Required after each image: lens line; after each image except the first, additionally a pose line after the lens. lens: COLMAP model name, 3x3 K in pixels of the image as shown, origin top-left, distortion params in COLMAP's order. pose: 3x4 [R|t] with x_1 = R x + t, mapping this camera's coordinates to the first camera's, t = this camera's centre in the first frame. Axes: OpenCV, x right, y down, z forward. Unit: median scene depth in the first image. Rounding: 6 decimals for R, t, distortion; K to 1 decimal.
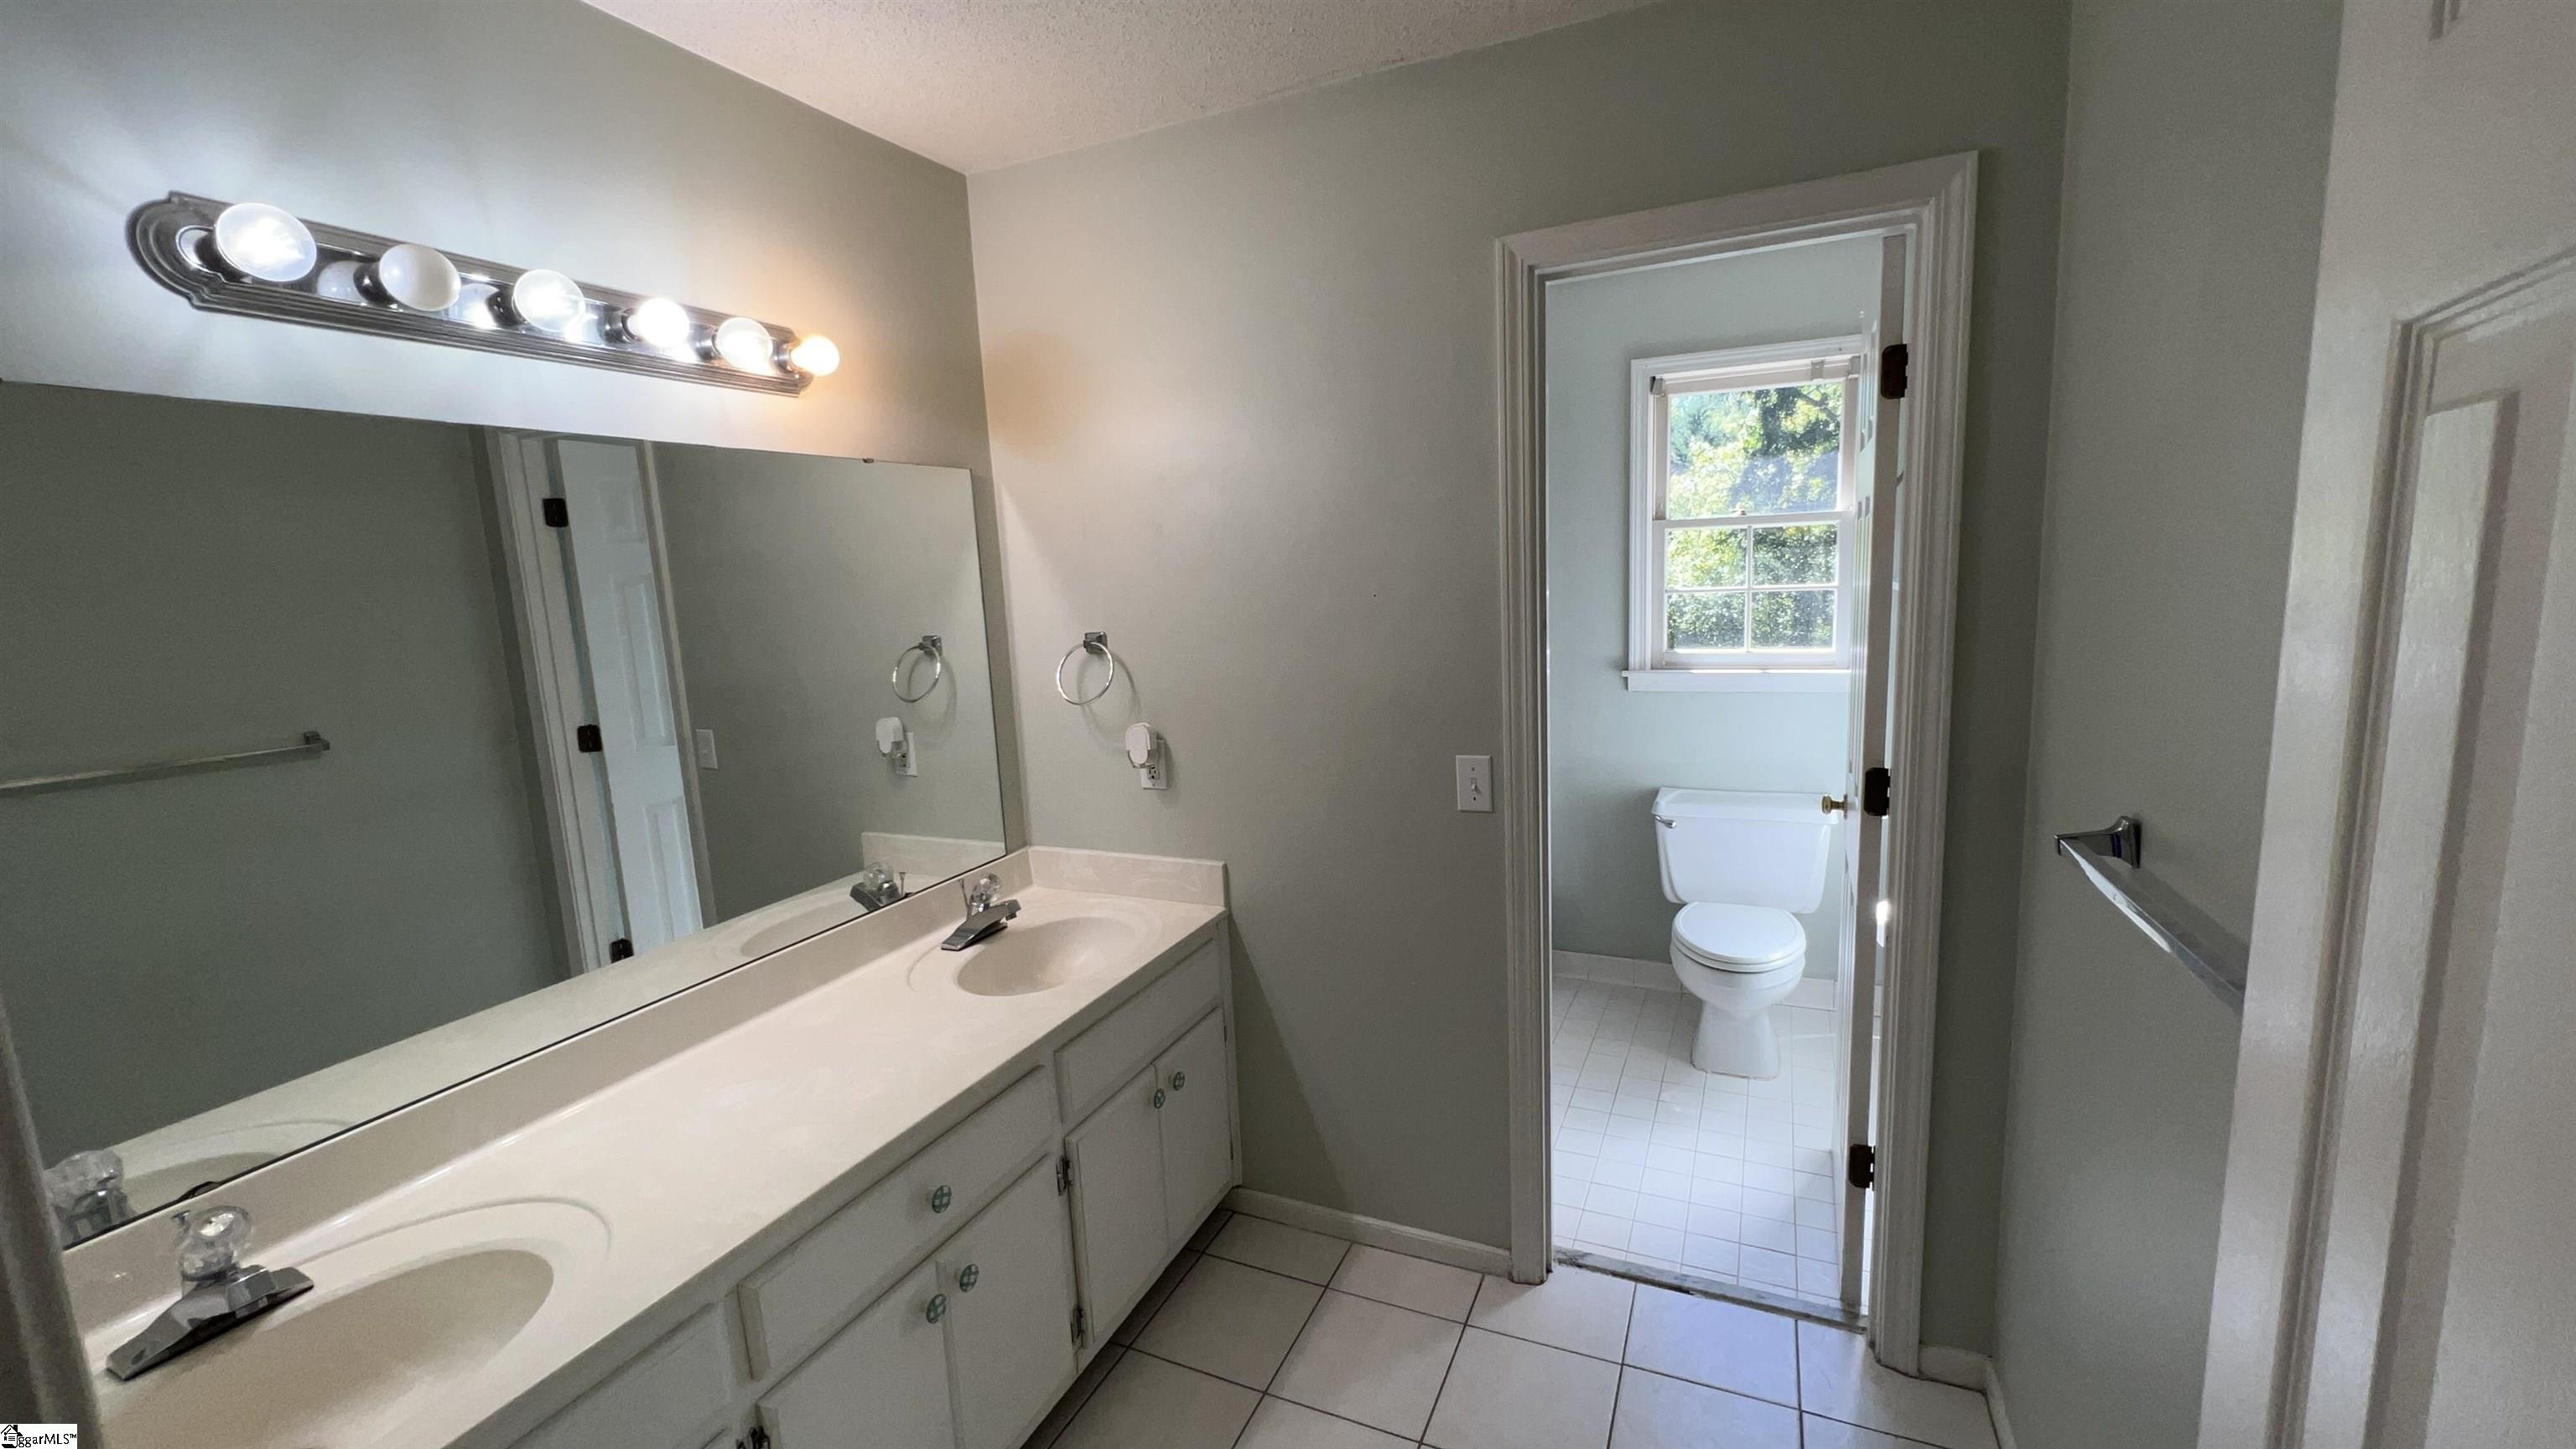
lens RADIAL K [[1025.4, 0, 1285.8], [0, 1025.4, 724.4], [0, 0, 1]] dist [-0.001197, 0.000940]
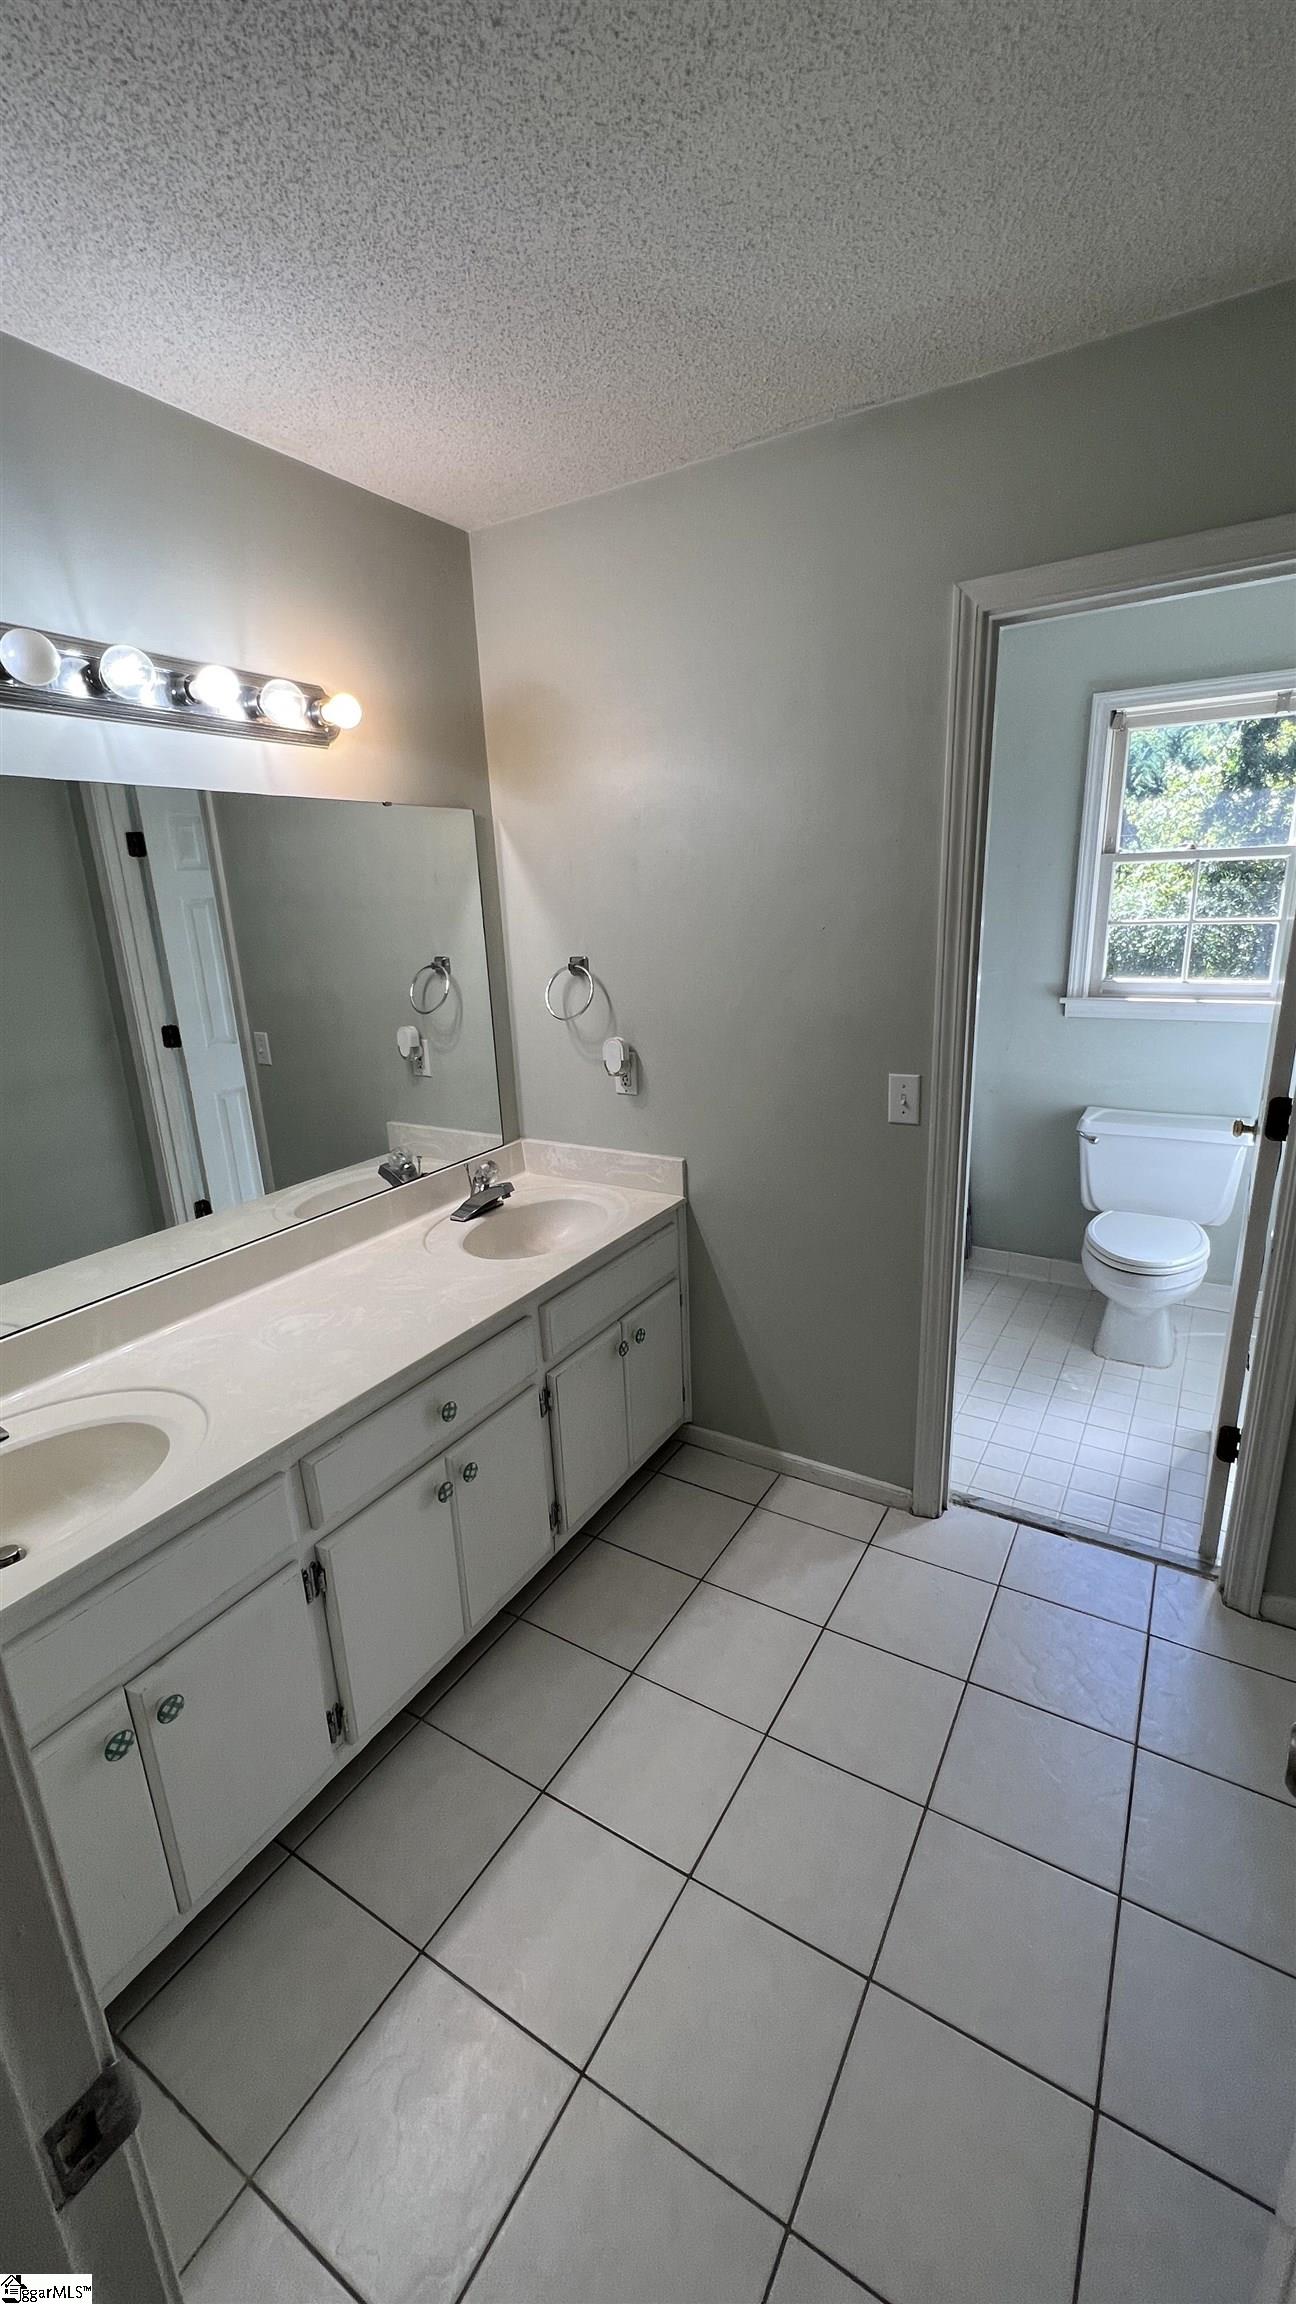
lens RADIAL K [[917.1, 0, 646.5], [0, 917.1, 1155.5], [0, 0, 1]] dist [-0.001197, 0.000940]
pose [[0.992574, 0.039314, -0.115113, 0.018551], [-0.023849, 0.990861, 0.132765, -0.007165], [0.119281, -0.129033, 0.984440, -0.036860]]
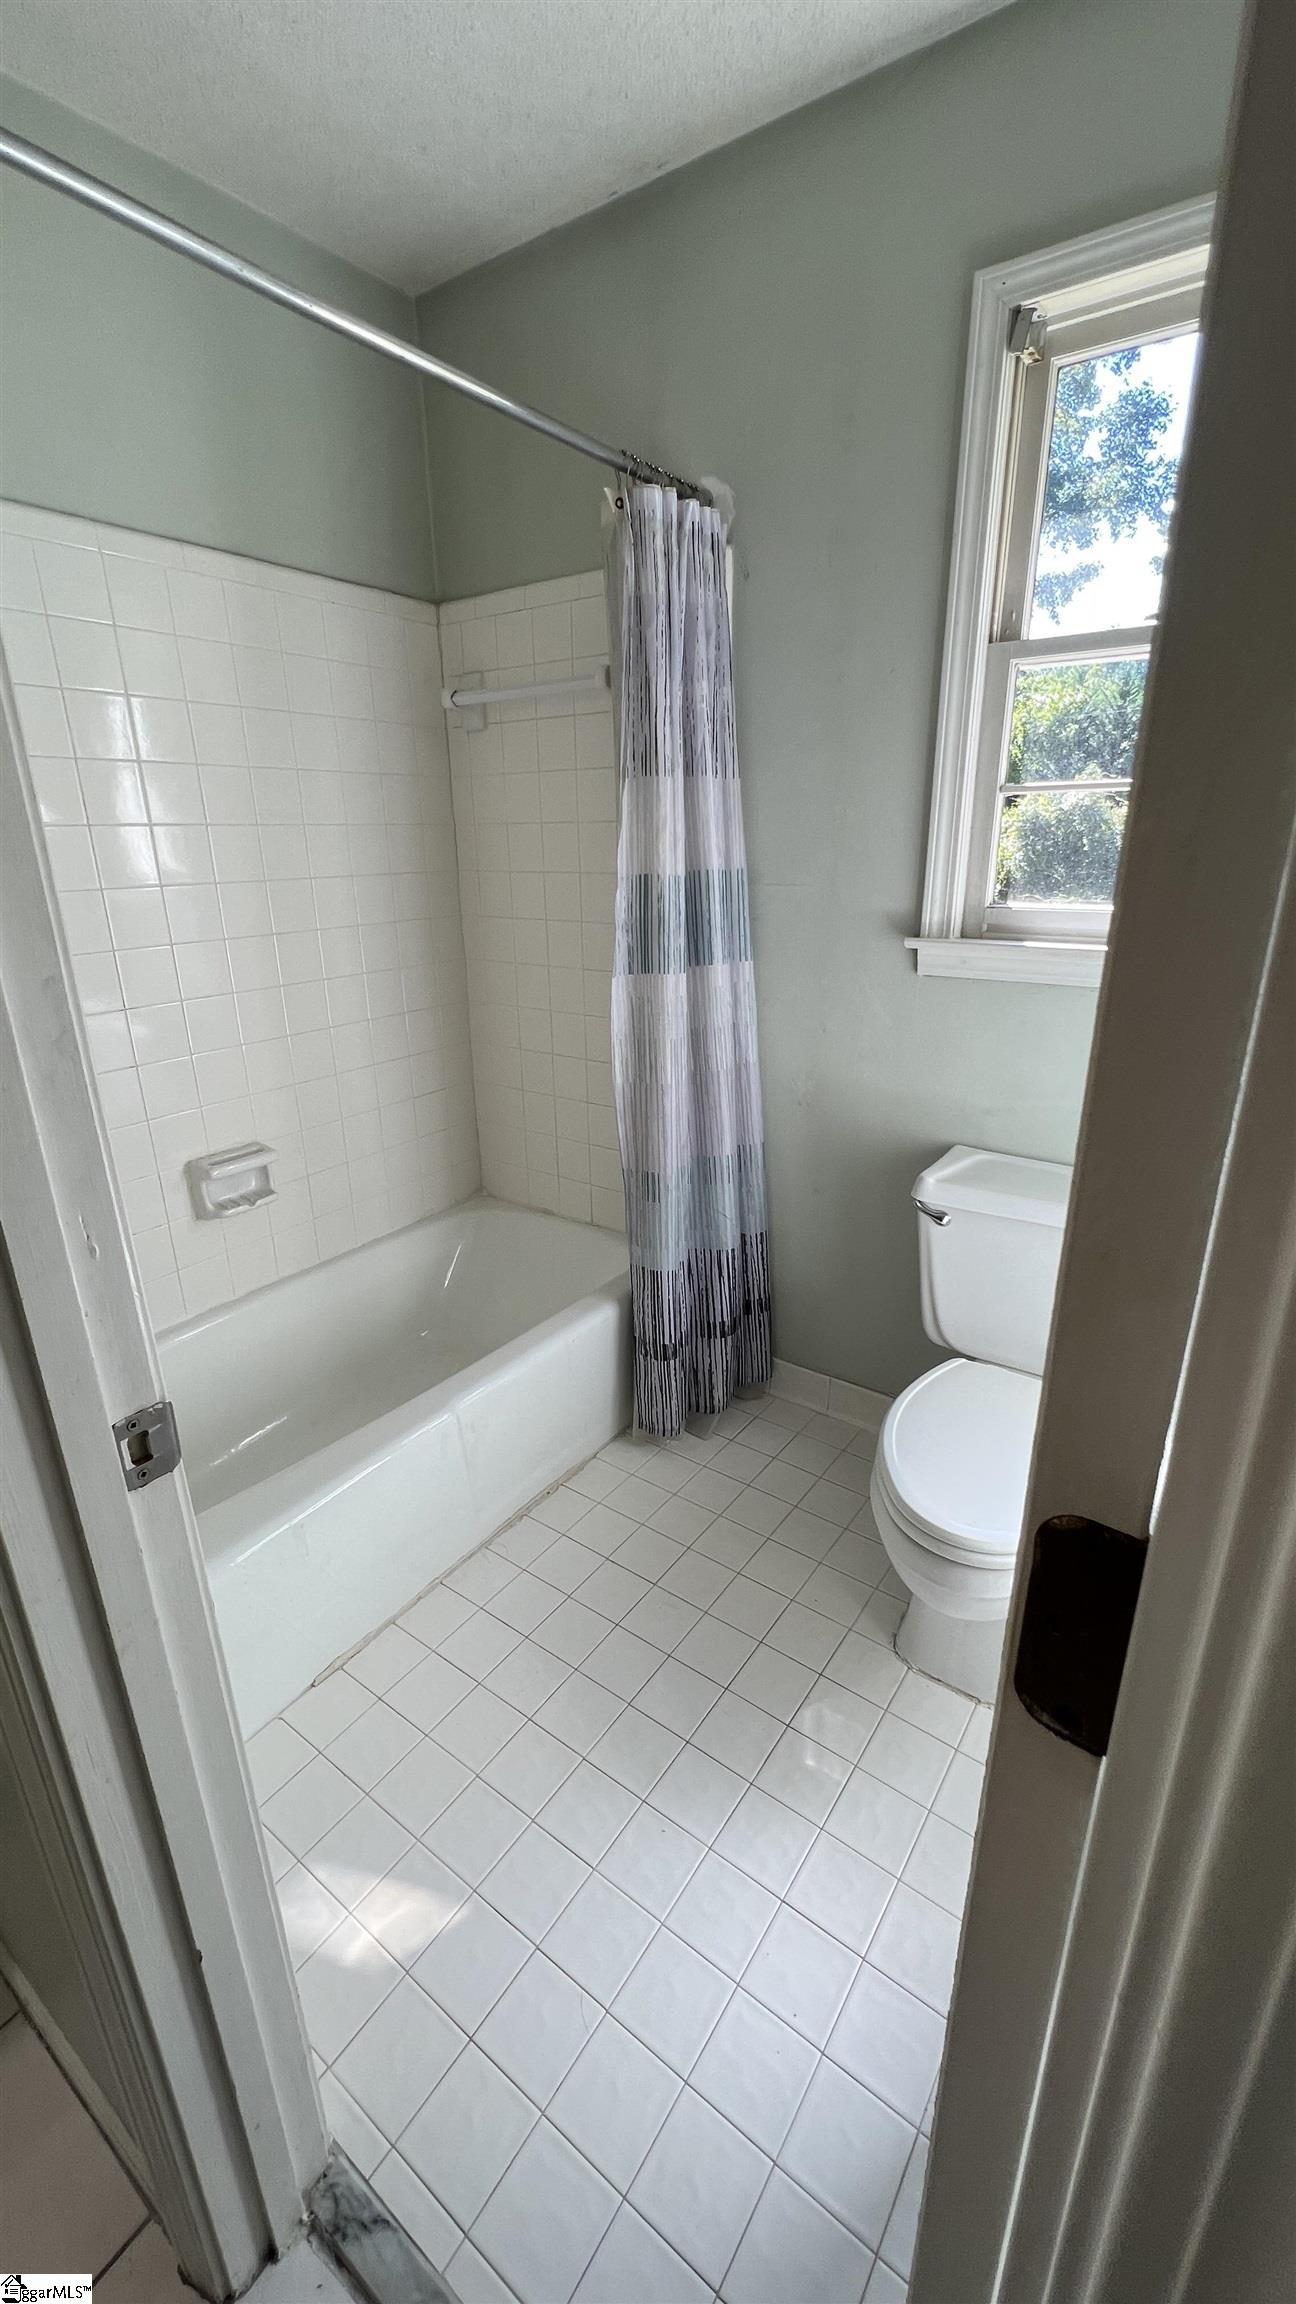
lens RADIAL K [[917.1, 0, 649.6], [0, 917.1, 1157.4], [0, 0, 1]] dist [-0.001197, 0.000940]
pose [[0.980446, 0.087245, -0.176389, 0.419135], [-0.051295, 0.978667, 0.198945, -0.039045], [0.189983, -0.186007, 0.964006, 0.672601]]
